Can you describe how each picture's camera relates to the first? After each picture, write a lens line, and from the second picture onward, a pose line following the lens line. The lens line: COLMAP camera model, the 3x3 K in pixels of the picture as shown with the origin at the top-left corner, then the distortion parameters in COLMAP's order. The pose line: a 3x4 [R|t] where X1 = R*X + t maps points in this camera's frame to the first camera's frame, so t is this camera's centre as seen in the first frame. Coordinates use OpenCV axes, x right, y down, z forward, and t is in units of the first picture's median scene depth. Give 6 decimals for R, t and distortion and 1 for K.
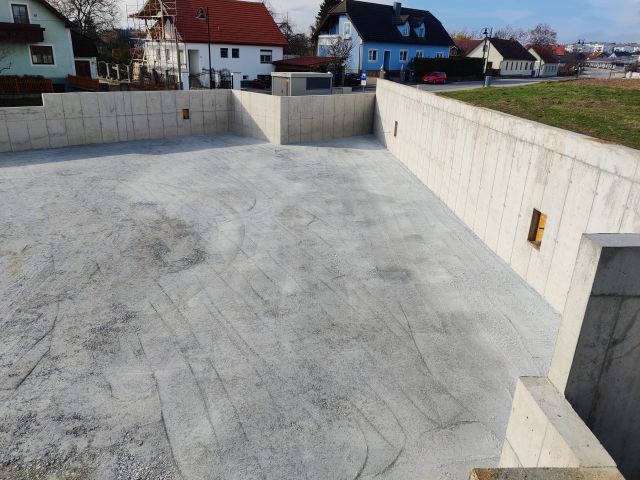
lens RADIAL K [[493.8, 0, 320.0], [0, 493.8, 240.0], [0, 0, 1]] dist [0.004545, 0.002023]
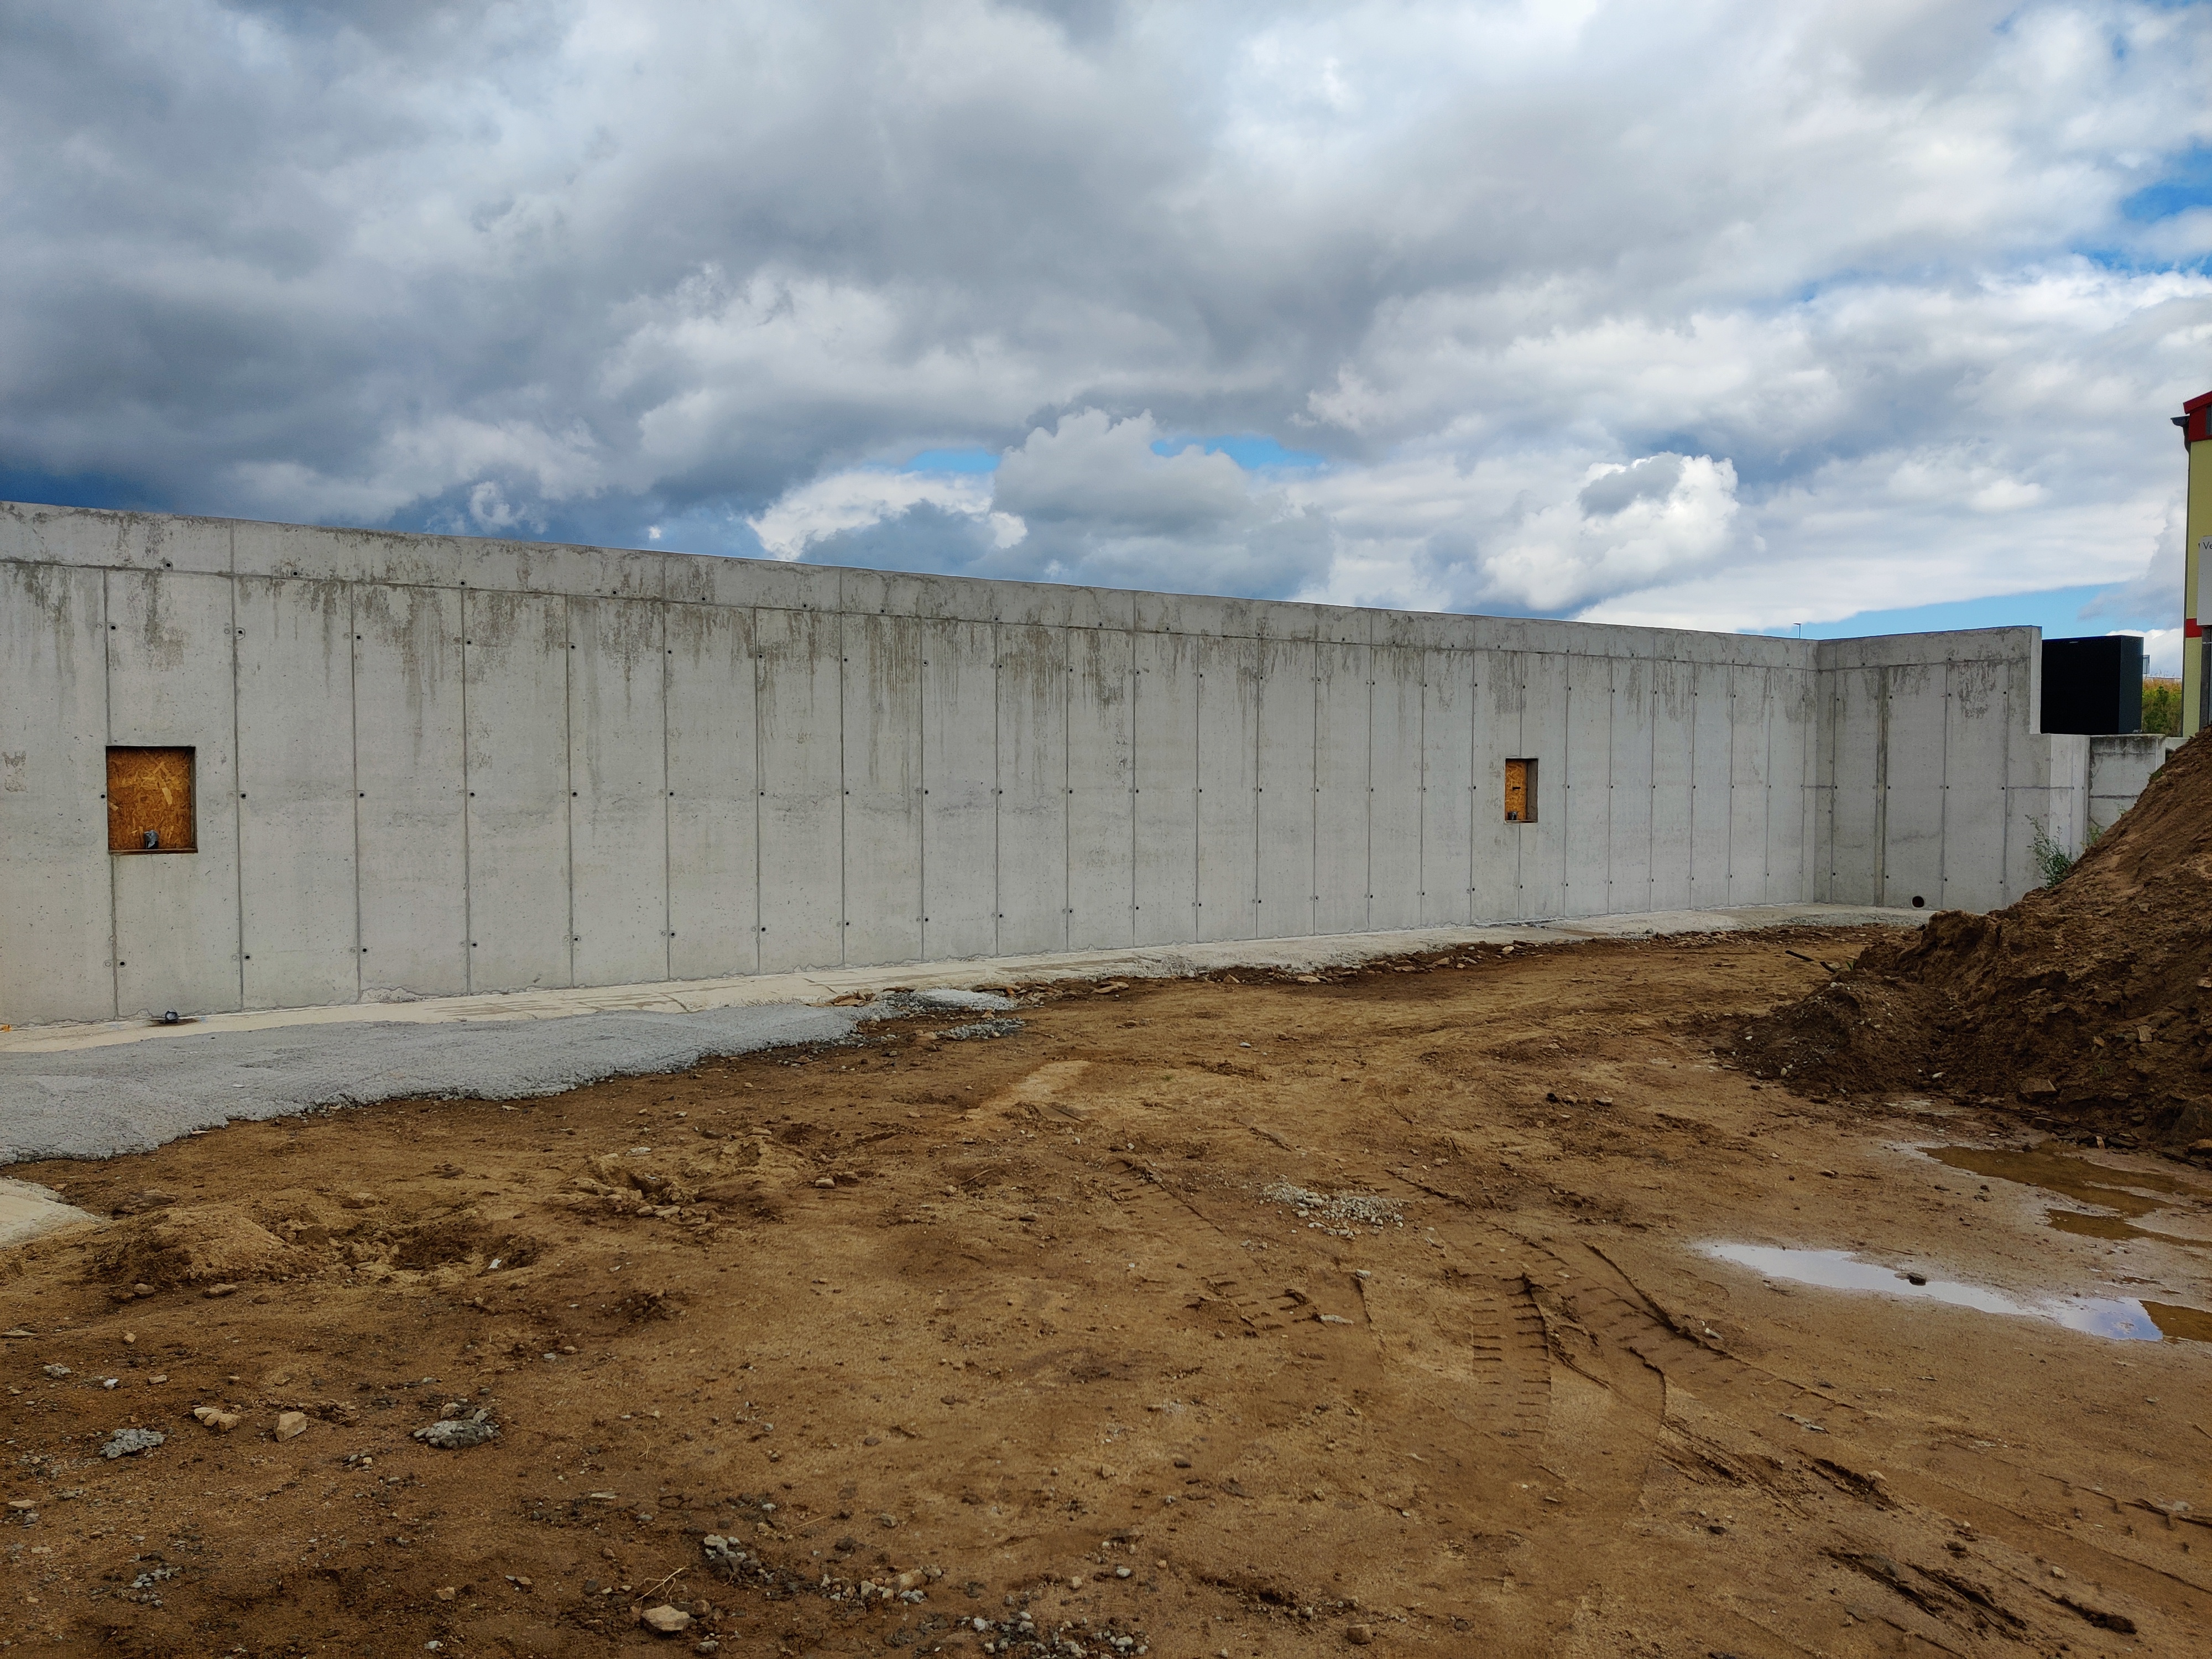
lens RADIAL K [[1649.6, 0, 1118.4], [0, 1649.6, 851.5], [0, 0, 1]] dist [0.044551, -0.084044]
pose [[-0.520327, -0.072360, 0.850896, -0.390358], [0.285782, 0.924198, 0.253350, -0.232128], [-0.804729, 0.374996, -0.460206, 0.919514]]
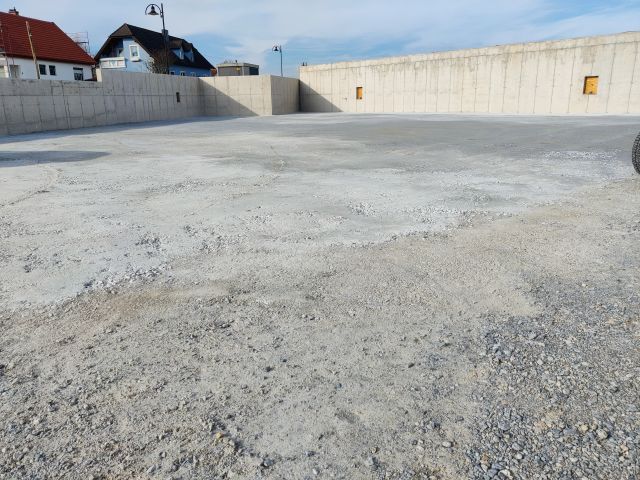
lens RADIAL K [[487.3, 0, 320.0], [0, 487.3, 240.0], [0, 0, 1]] dist [-0.009562, -0.001455]
pose [[0.790174, -0.215993, 0.573560, -0.732622], [0.260075, 0.965574, 0.005322, 0.124261], [-0.554964, 0.144963, 0.819146, 0.009661]]
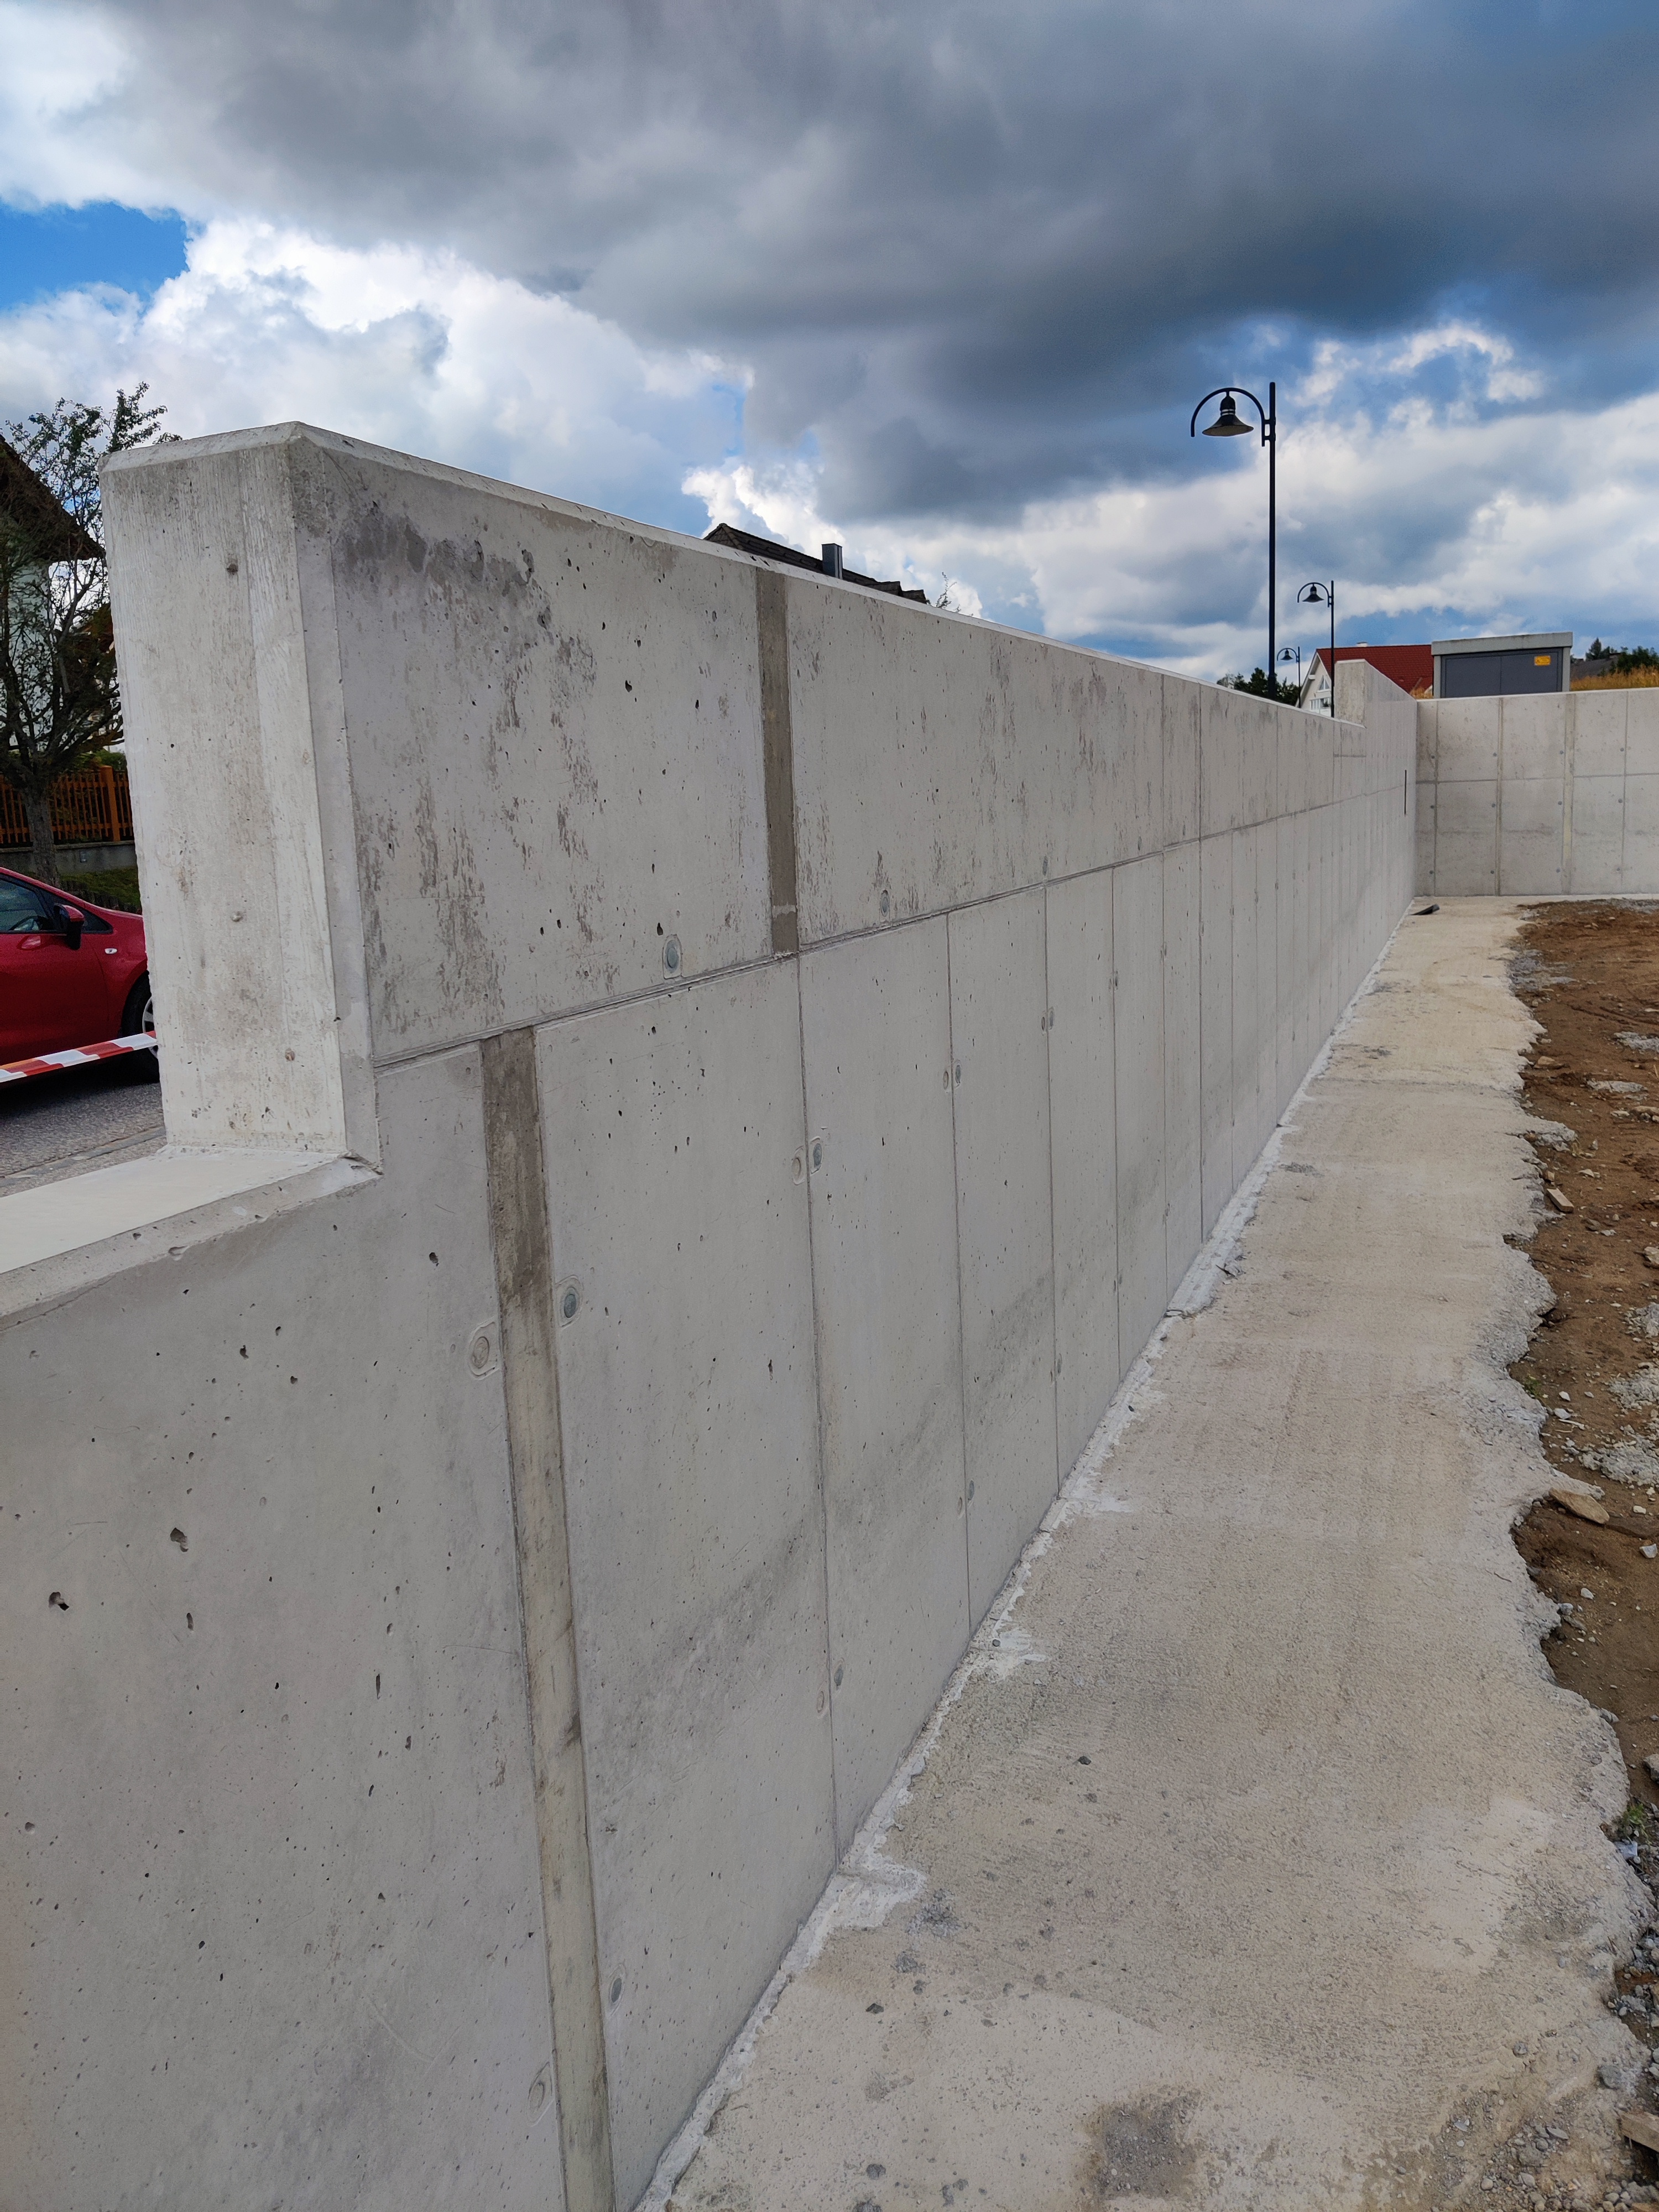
lens RADIAL K [[1690.3, 0, 833.1], [0, 1690.3, 1059.6], [0, 0, 1]] dist [0.043463, -0.118645]
pose [[0.874679, -0.138787, 0.464408, -0.917173], [0.232075, 0.961081, -0.149881, -0.085026], [-0.425533, 0.238876, 0.872846, 0.483491]]
